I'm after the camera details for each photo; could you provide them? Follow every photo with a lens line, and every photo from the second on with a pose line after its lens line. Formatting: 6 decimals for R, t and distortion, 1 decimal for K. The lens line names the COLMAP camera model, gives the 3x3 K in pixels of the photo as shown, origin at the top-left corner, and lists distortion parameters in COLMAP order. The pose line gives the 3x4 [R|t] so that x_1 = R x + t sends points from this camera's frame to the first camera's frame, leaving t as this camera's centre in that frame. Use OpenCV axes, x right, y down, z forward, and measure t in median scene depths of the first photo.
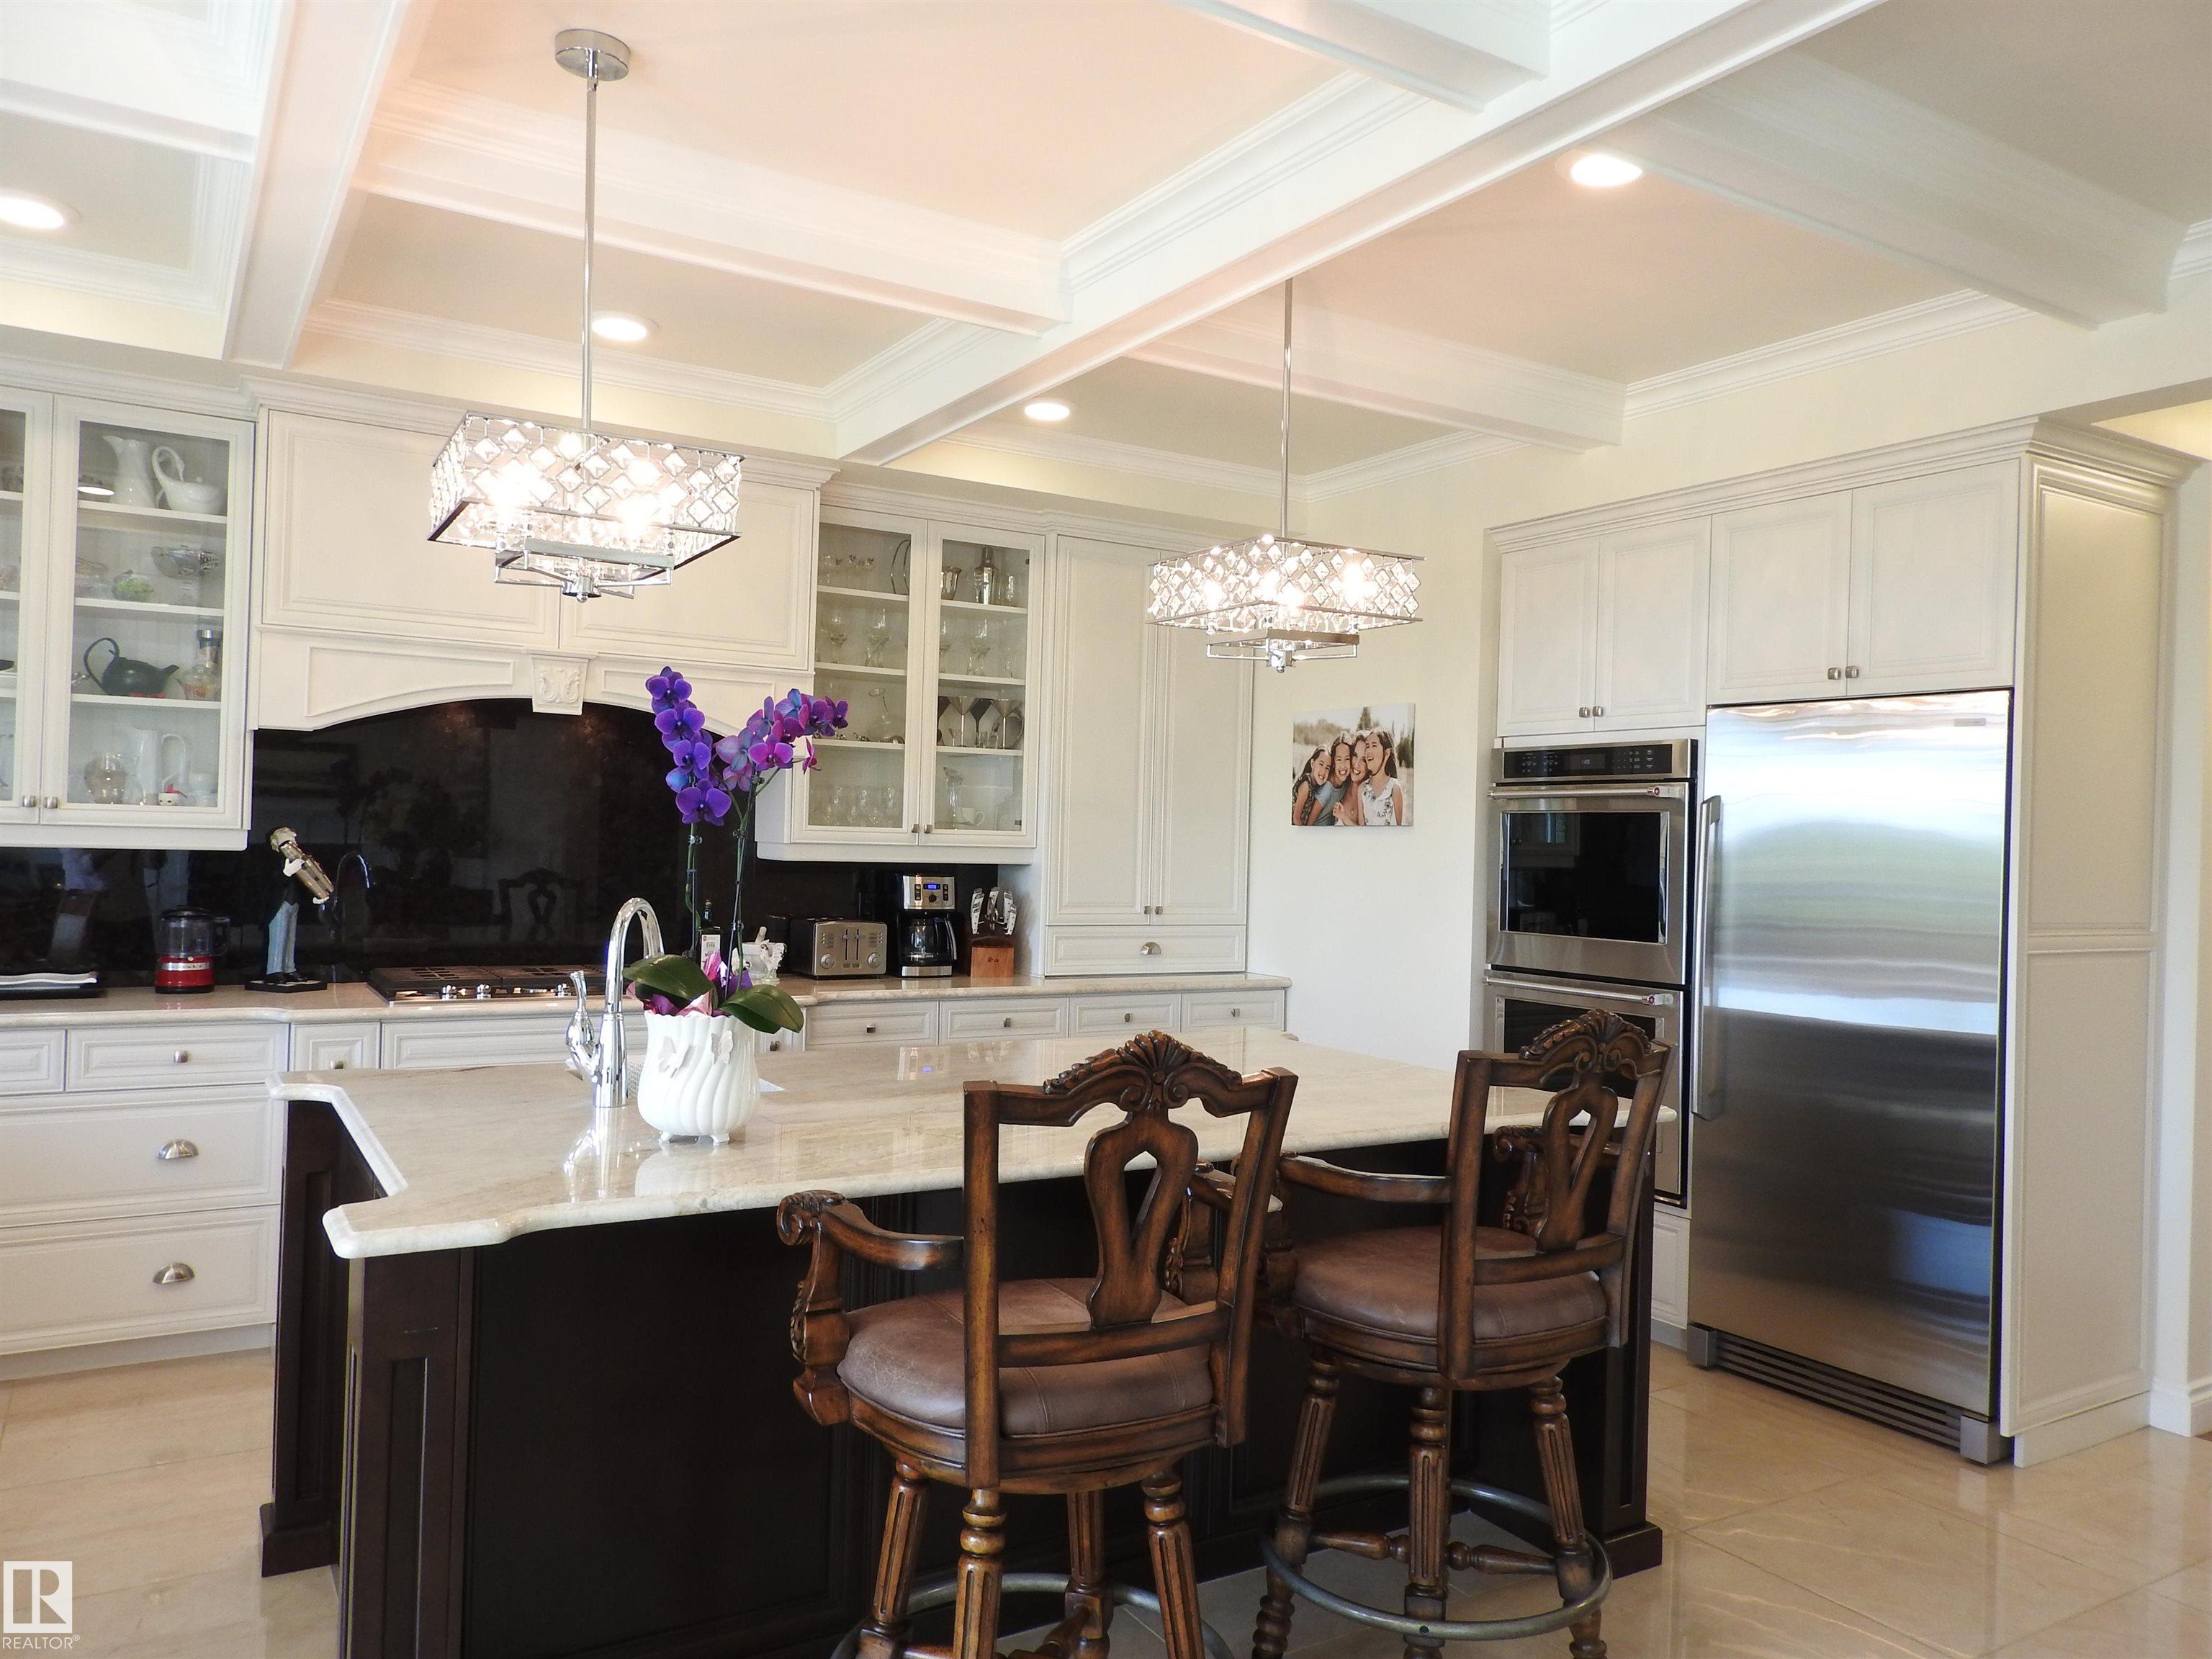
lens RADIAL K [[1592.5, 0, 1106.0], [0, 1592.5, 829.5], [0, 0, 1]] dist [0.014917, -0.005416]
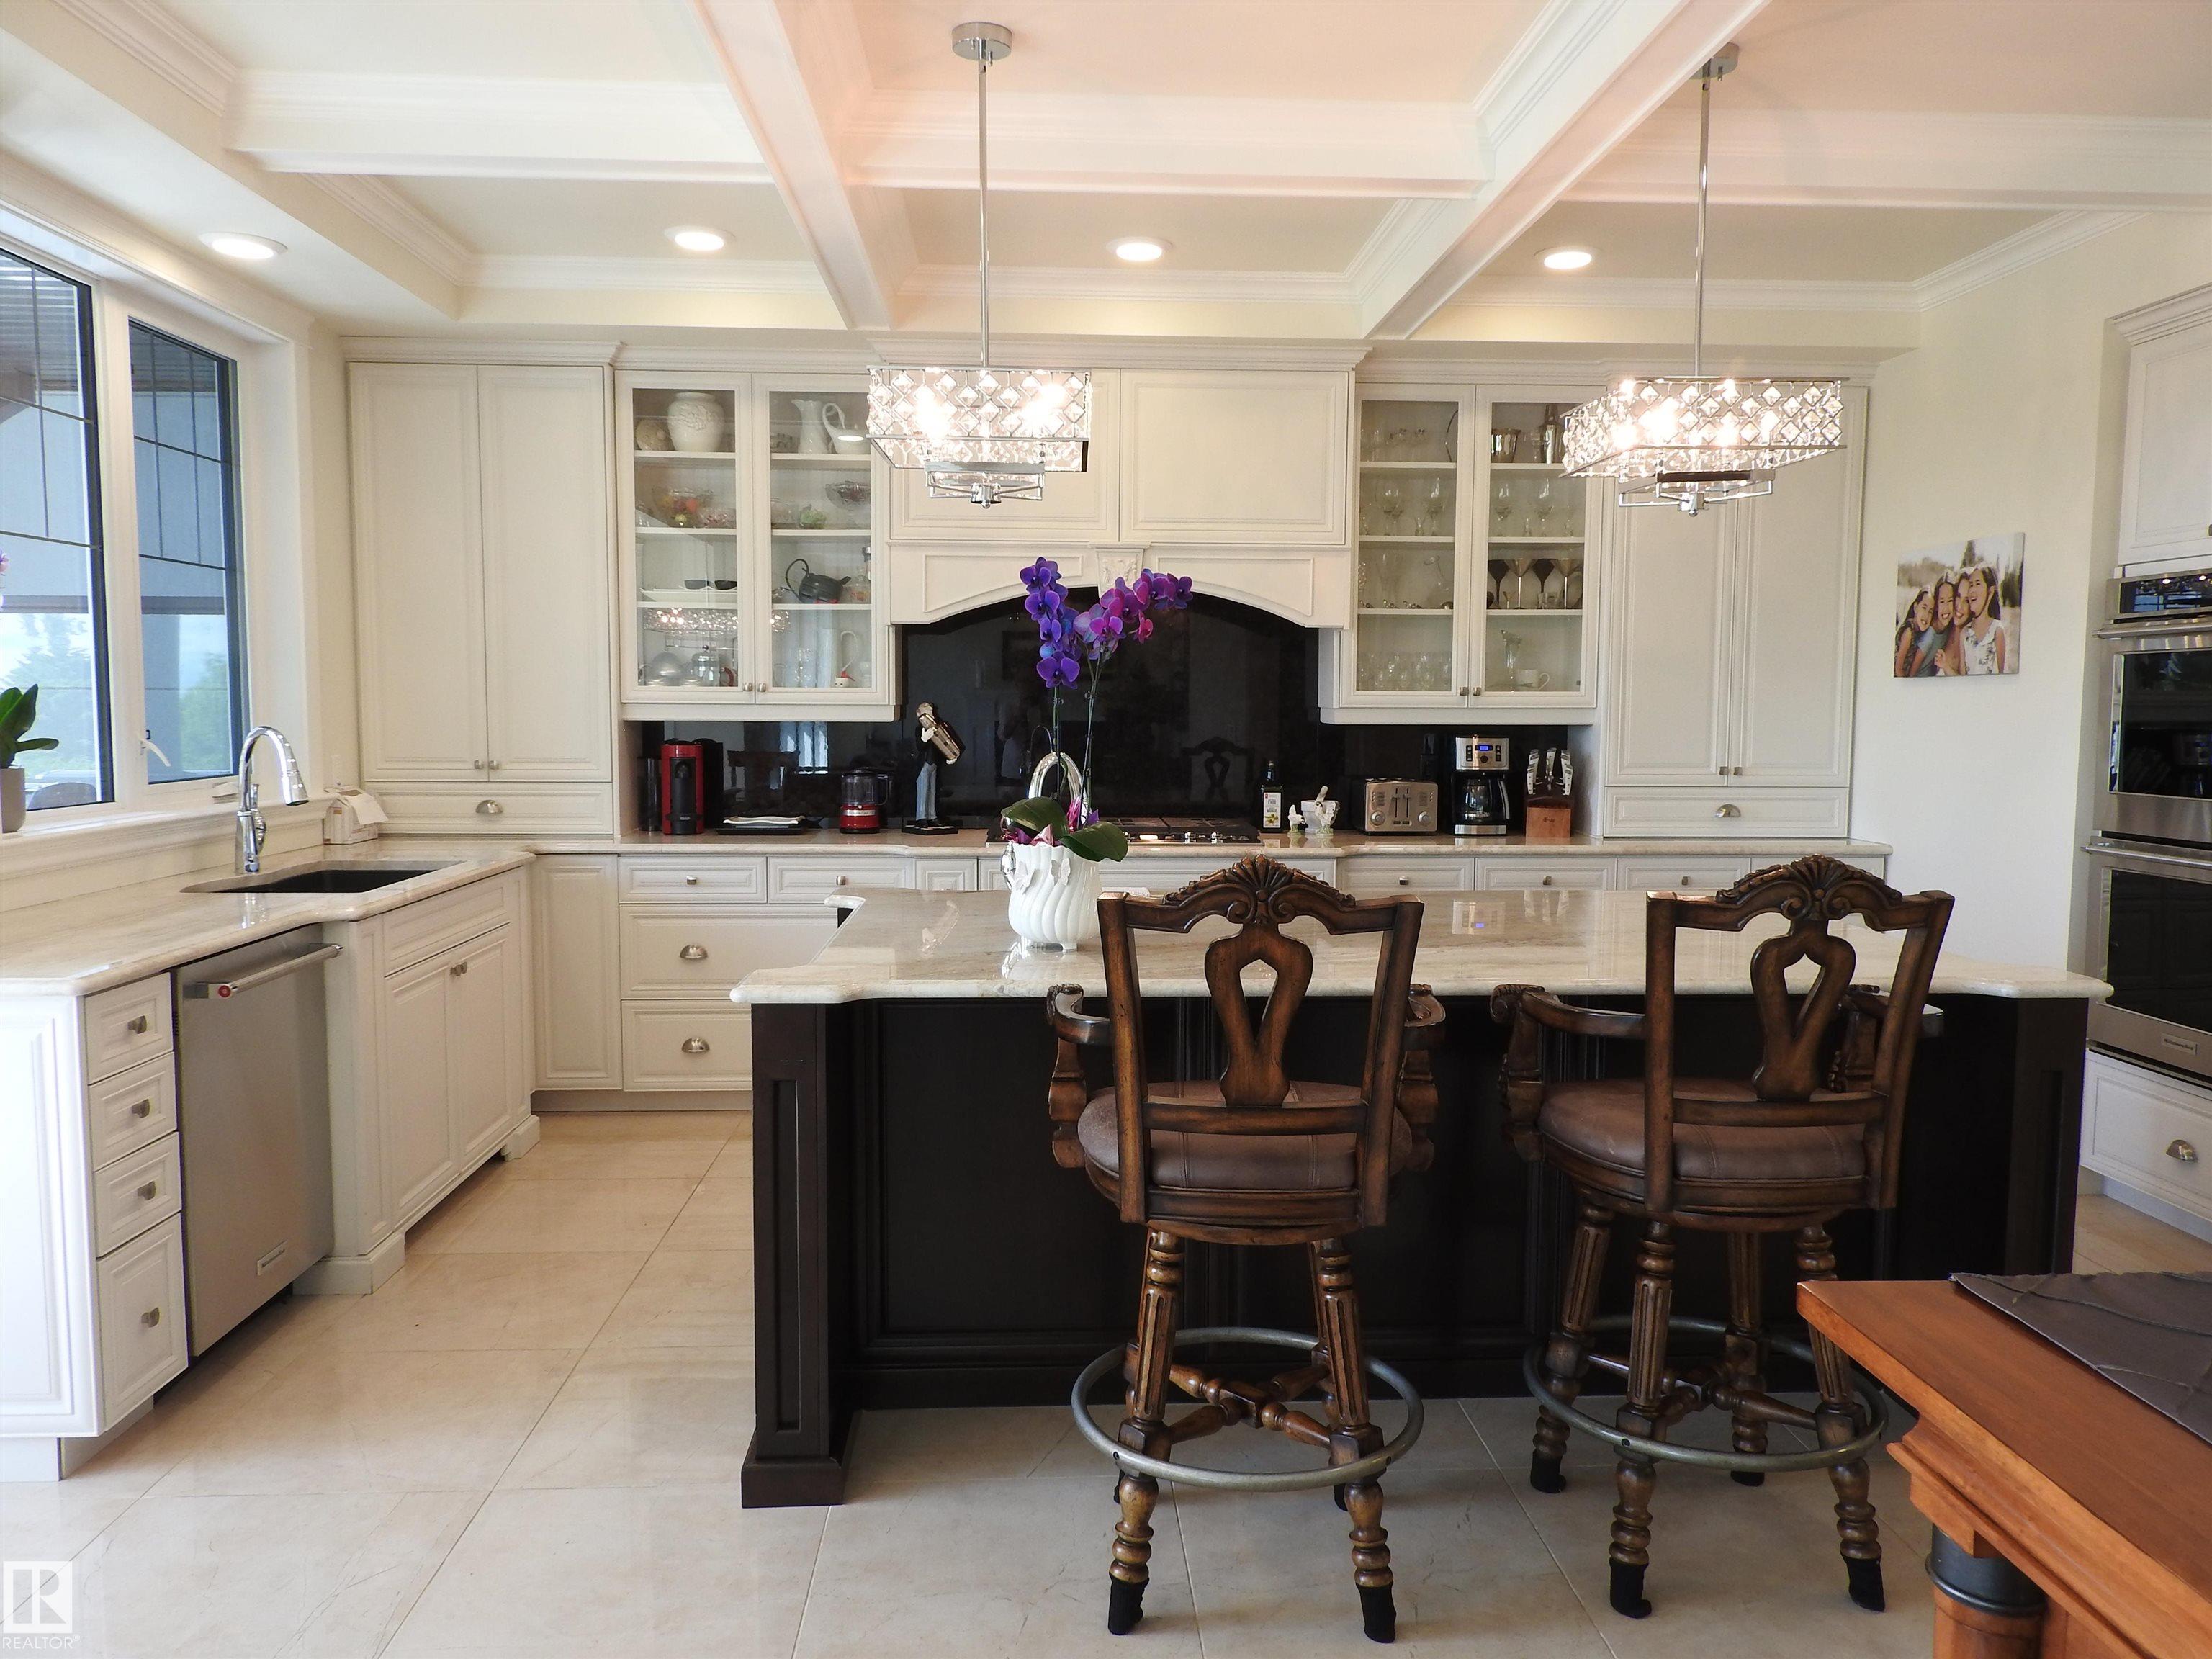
lens RADIAL K [[1592.5, 0, 1106.0], [0, 1592.5, 829.5], [0, 0, 1]] dist [0.014917, -0.005416]
pose [[0.877279, 0.015926, -0.479716, 0.181523], [0.022017, 0.997062, 0.073364, 0.008101], [0.479475, -0.074922, 0.874351, -0.020730]]
